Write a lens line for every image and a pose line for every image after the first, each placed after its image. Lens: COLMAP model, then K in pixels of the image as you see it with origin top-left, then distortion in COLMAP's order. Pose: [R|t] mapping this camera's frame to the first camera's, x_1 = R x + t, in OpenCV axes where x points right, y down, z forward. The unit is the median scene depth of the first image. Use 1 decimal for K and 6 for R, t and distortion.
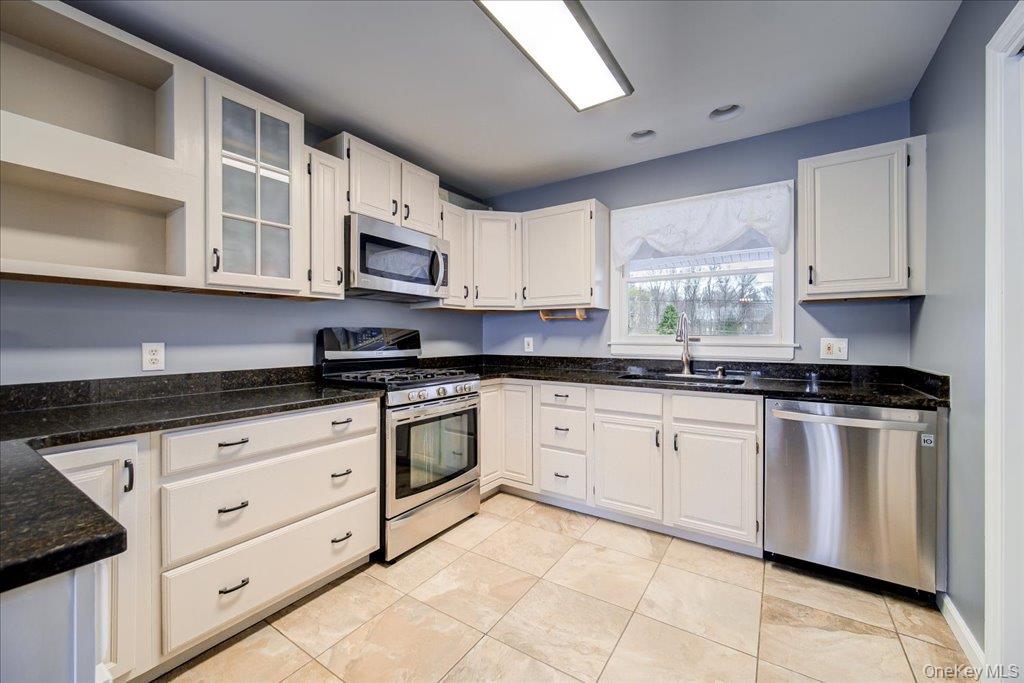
lens RADIAL K [[418.7, 0, 487.4], [0, 418.7, 337.1], [0, 0, 1]] dist [-0.001930, -0.000098]
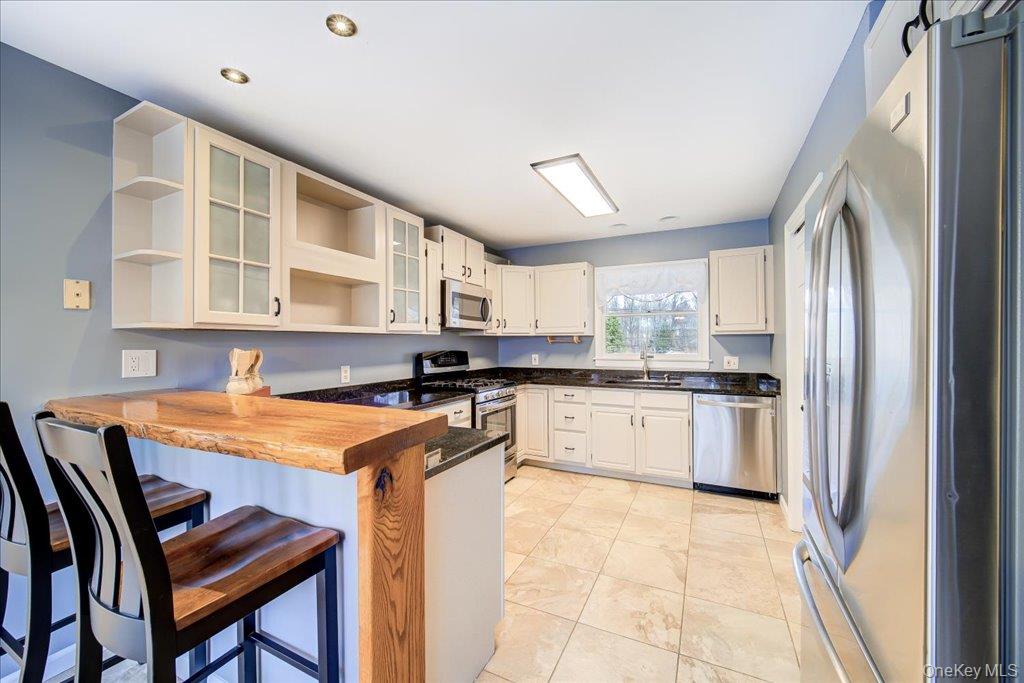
lens RADIAL K [[413.2, 0, 506.1], [0, 413.2, 336.4], [0, 0, 1]] dist [-0.001119, -0.000142]
pose [[0.987296, 0.000900, 0.158886, -0.303257], [0.002158, 0.999816, -0.019074, -0.046775], [-0.158874, 0.019175, 0.987113, -0.464354]]
